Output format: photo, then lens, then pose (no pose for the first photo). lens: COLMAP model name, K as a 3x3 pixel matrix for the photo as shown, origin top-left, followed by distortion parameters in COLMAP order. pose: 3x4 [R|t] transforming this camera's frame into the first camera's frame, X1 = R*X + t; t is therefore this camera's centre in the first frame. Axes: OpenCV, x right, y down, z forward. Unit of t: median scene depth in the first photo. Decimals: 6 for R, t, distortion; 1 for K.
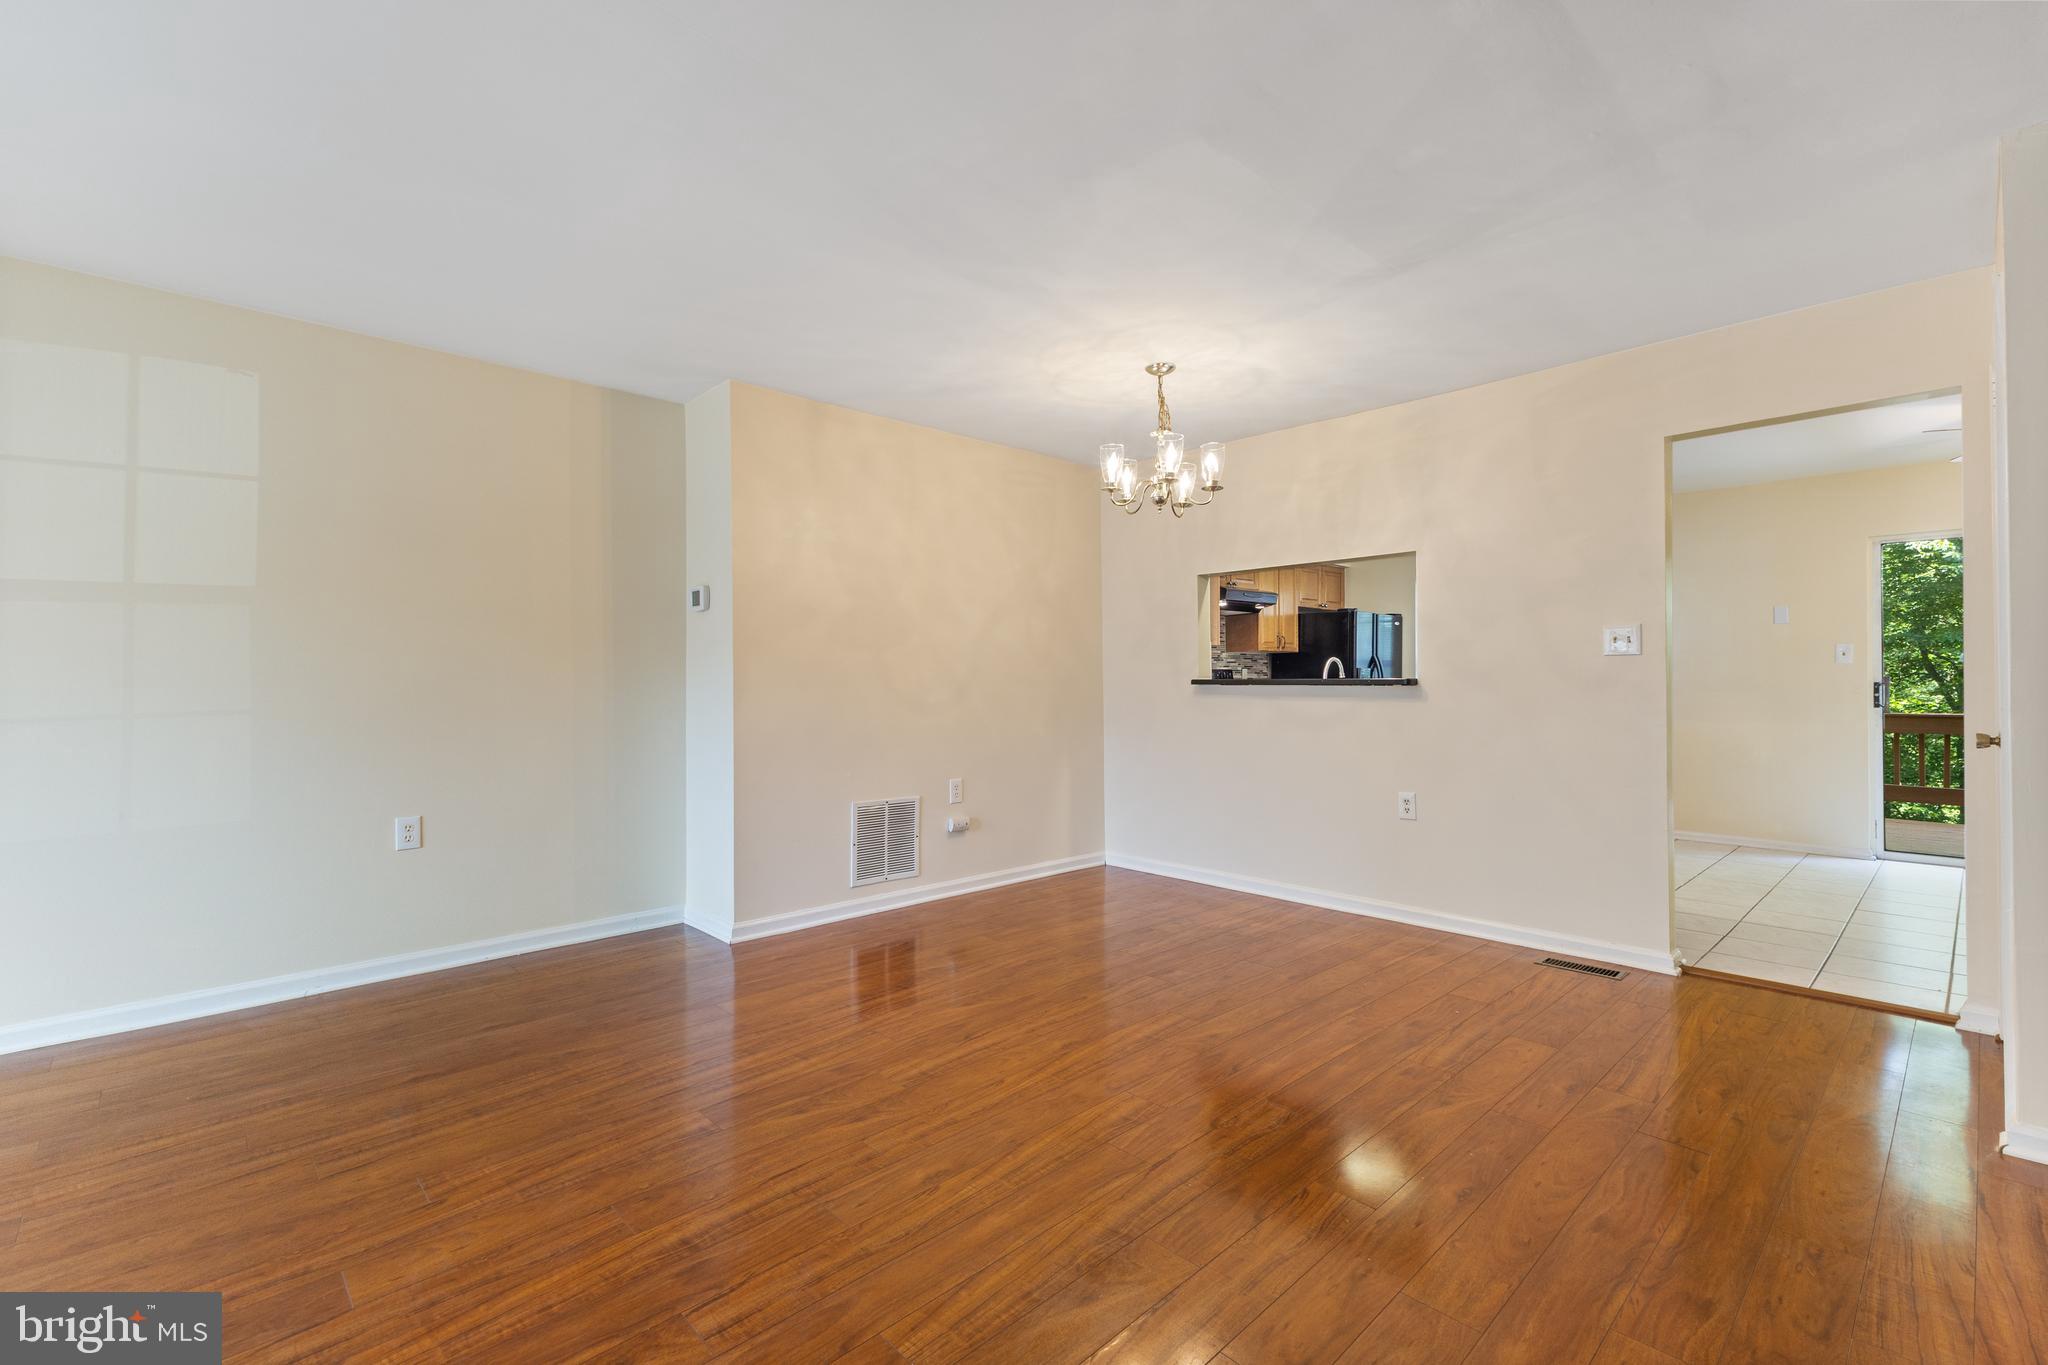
lens RADIAL K [[903.0, 0, 1021.3], [0, 903.0, 662.0], [0, 0, 1]] dist [0.027104, -0.007641]
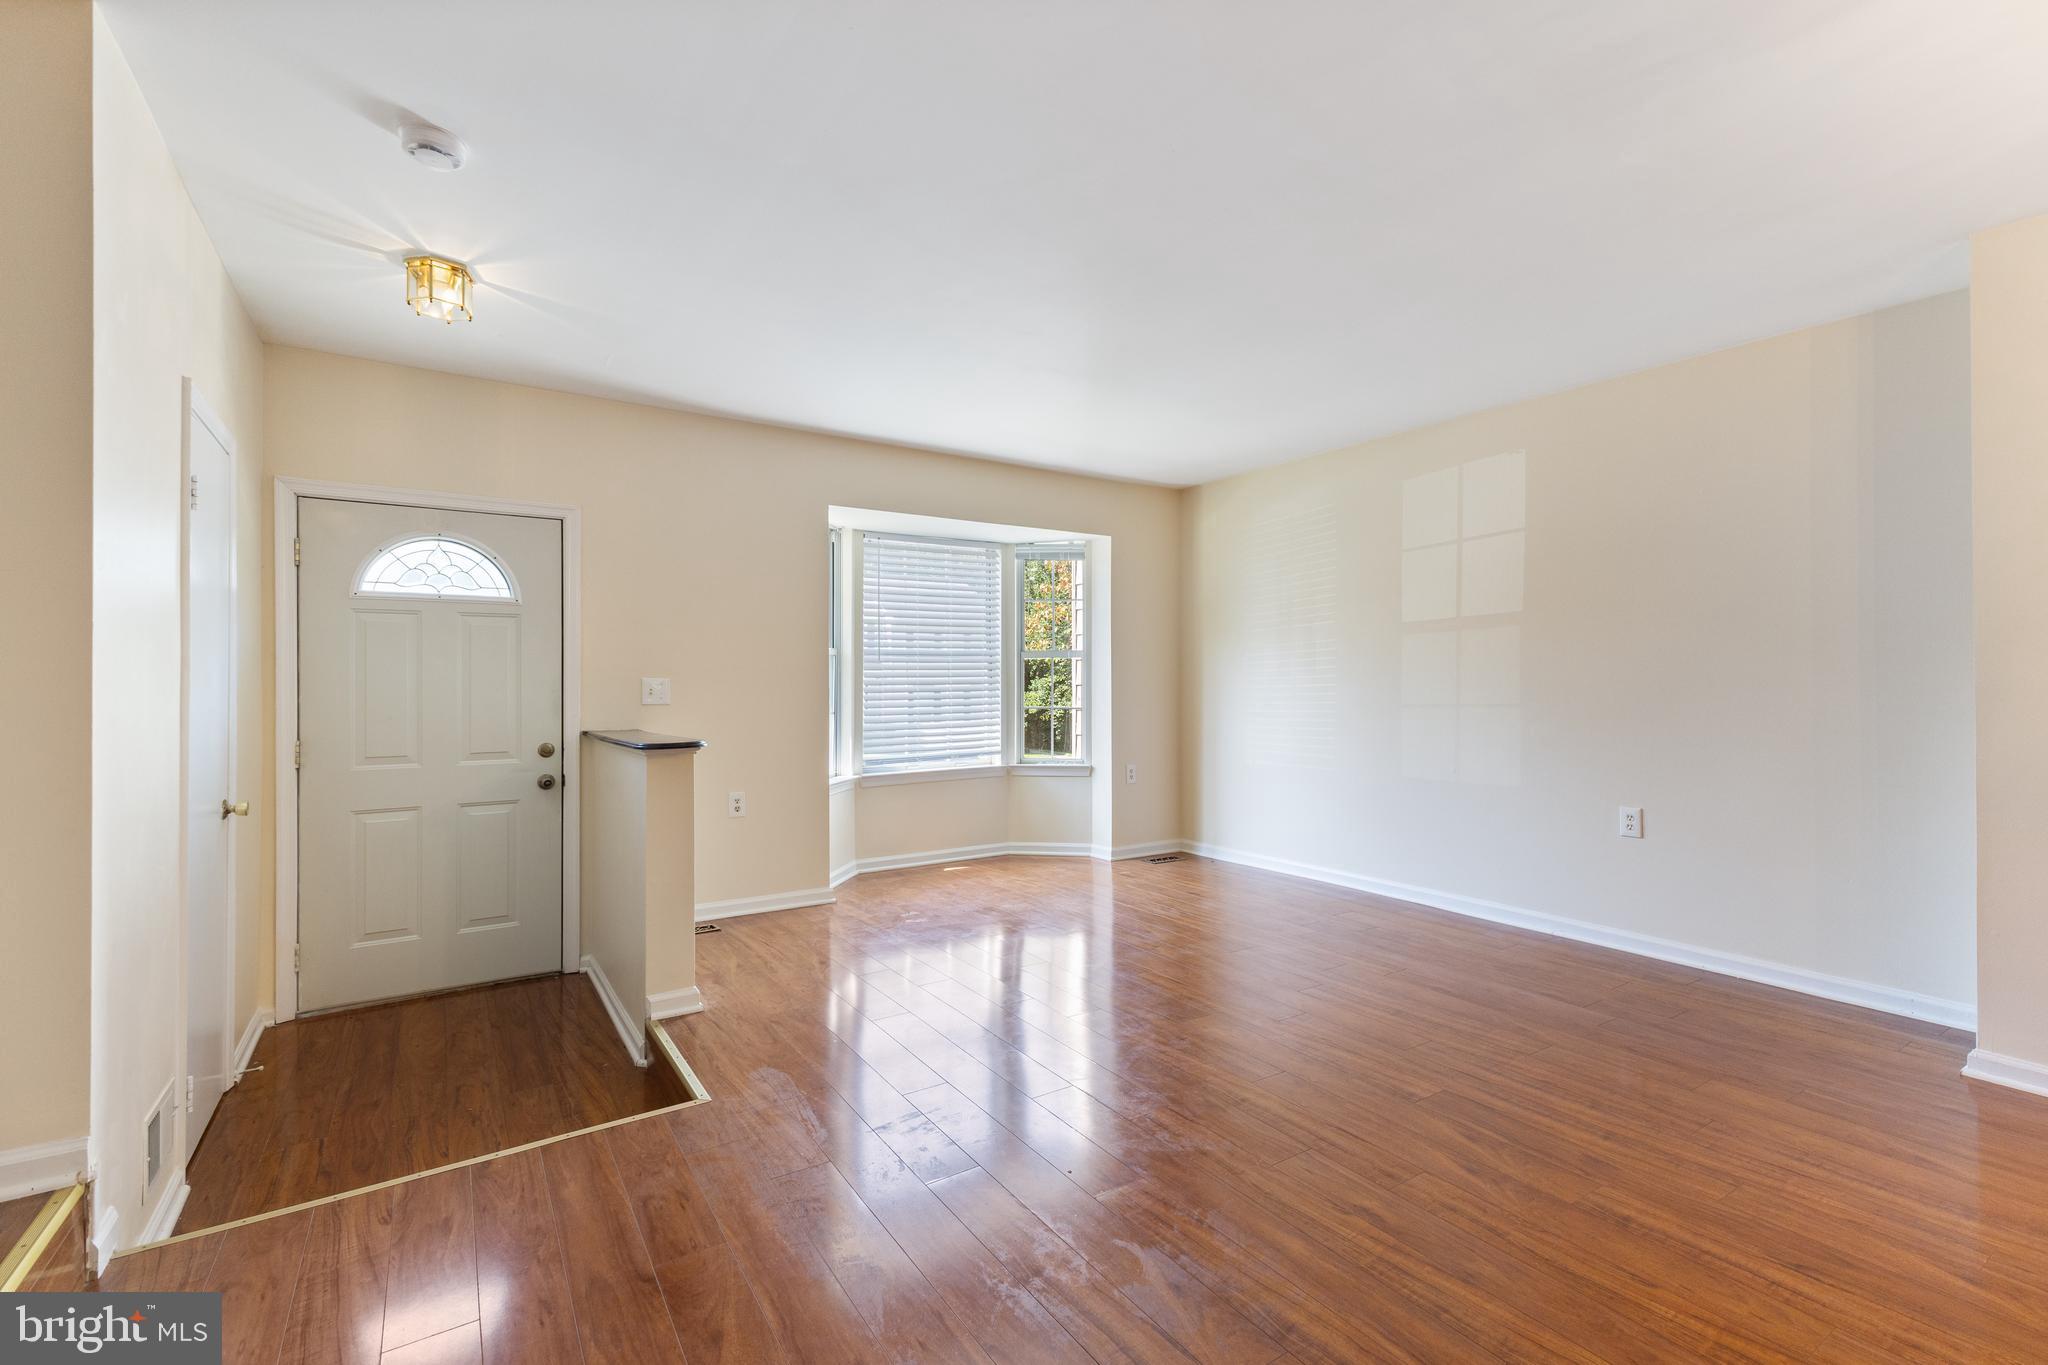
lens RADIAL K [[903.0, 0, 1025.3], [0, 903.0, 676.7], [0, 0, 1]] dist [0.027104, -0.007641]
pose [[-0.182779, -0.002633, -0.983150, 0.538980], [0.024090, 0.999684, -0.007156, 0.003711], [0.982859, -0.024992, -0.182658, 0.498568]]
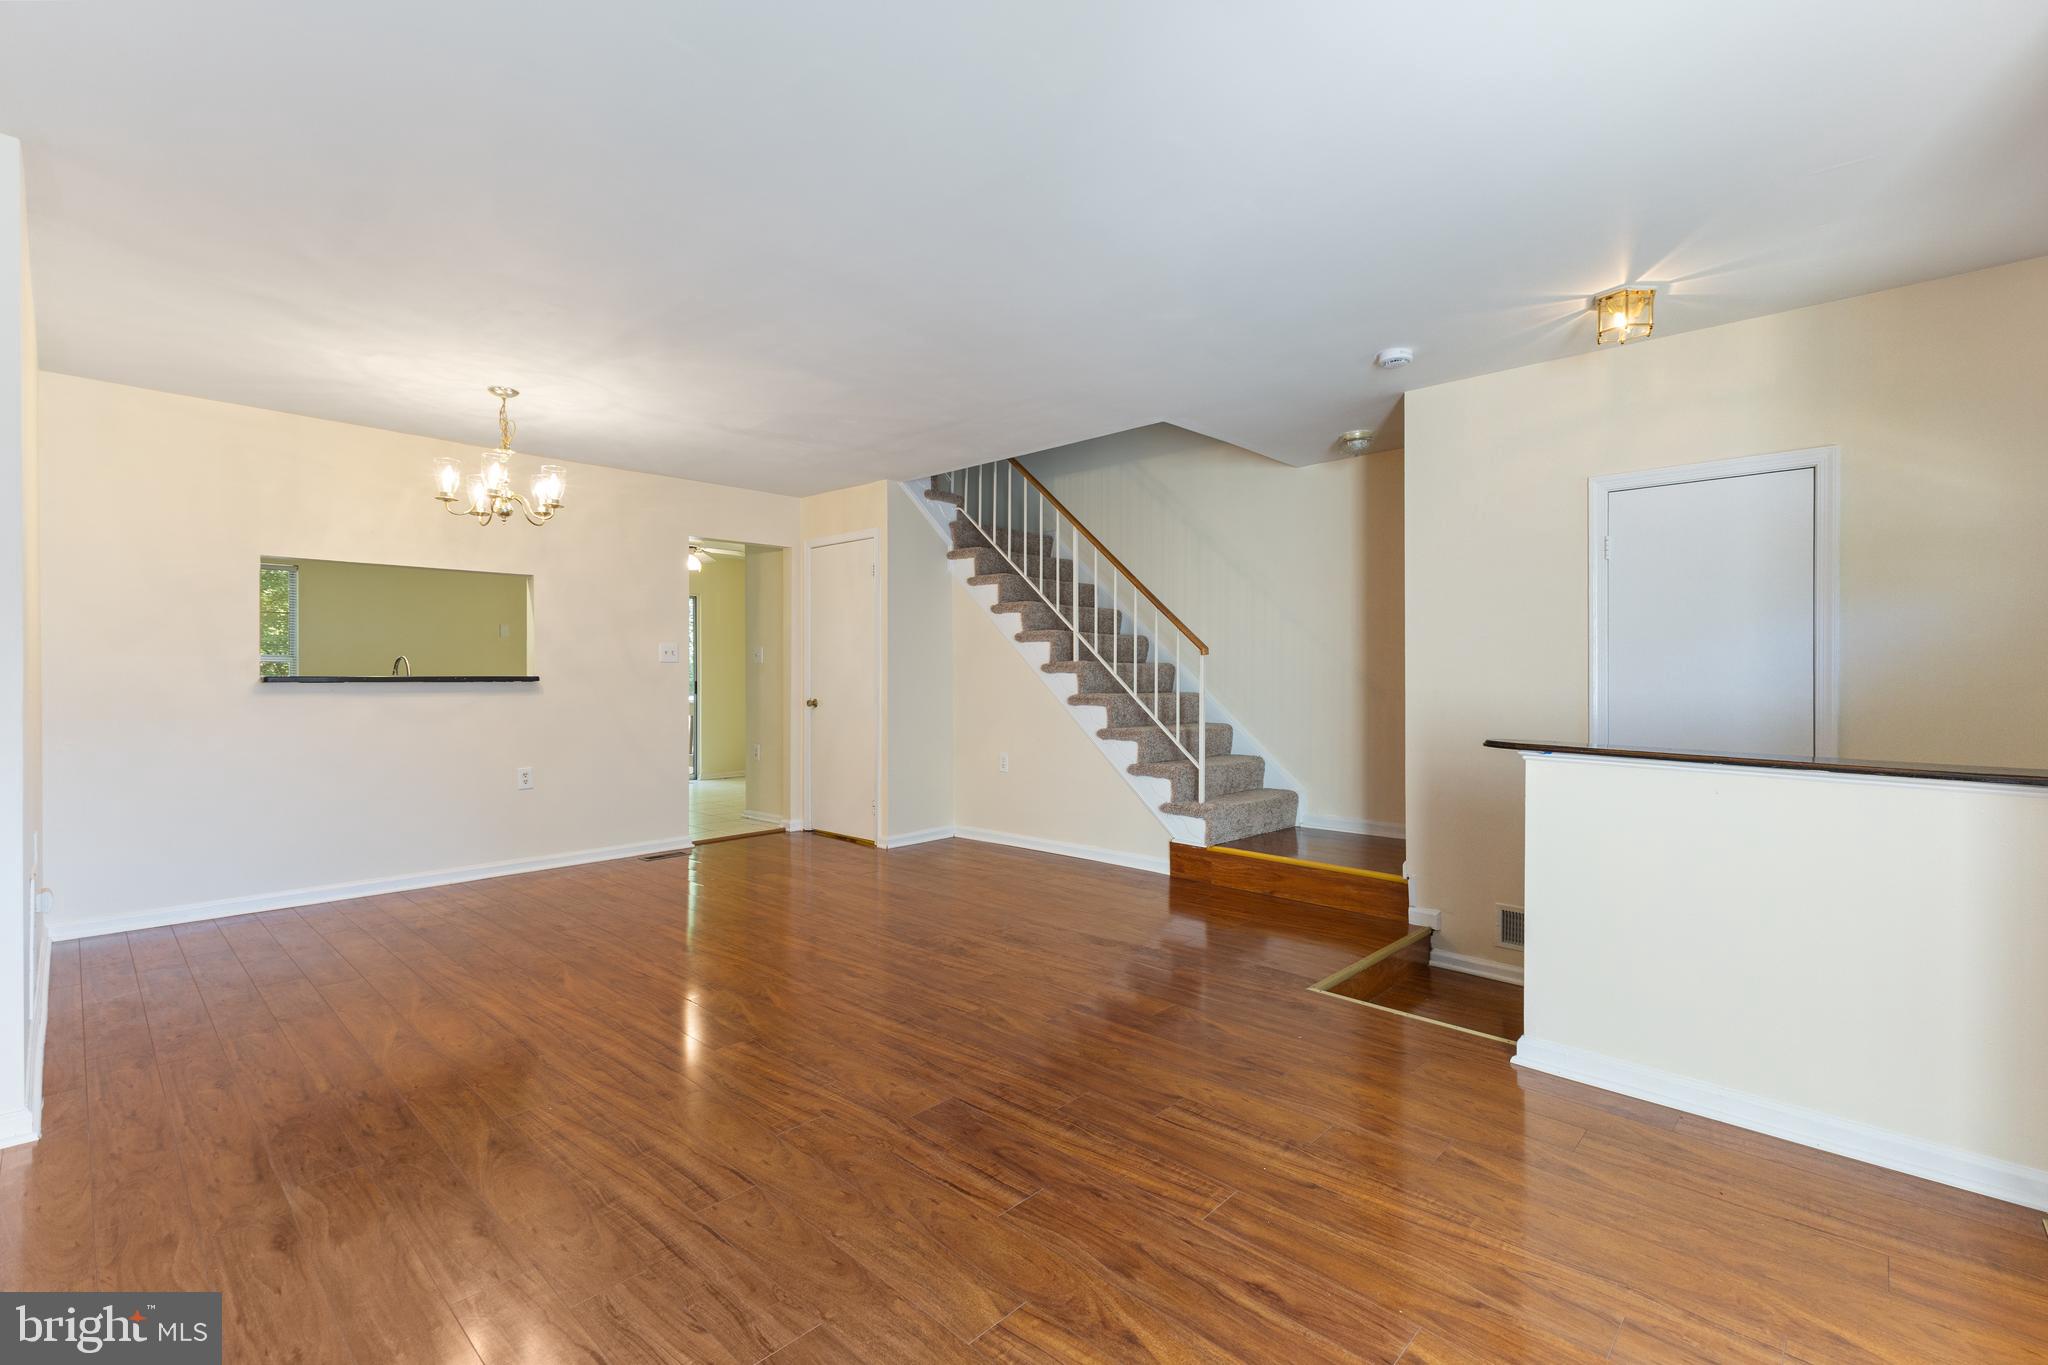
lens RADIAL K [[903.0, 0, 1036.4], [0, 903.0, 671.9], [0, 0, 1]] dist [0.027104, -0.007641]
pose [[-0.059338, 0.004804, 0.998226, -1.055814], [-0.020629, 0.999769, -0.006038, 0.007979], [-0.998025, -0.020951, -0.059225, 0.461730]]
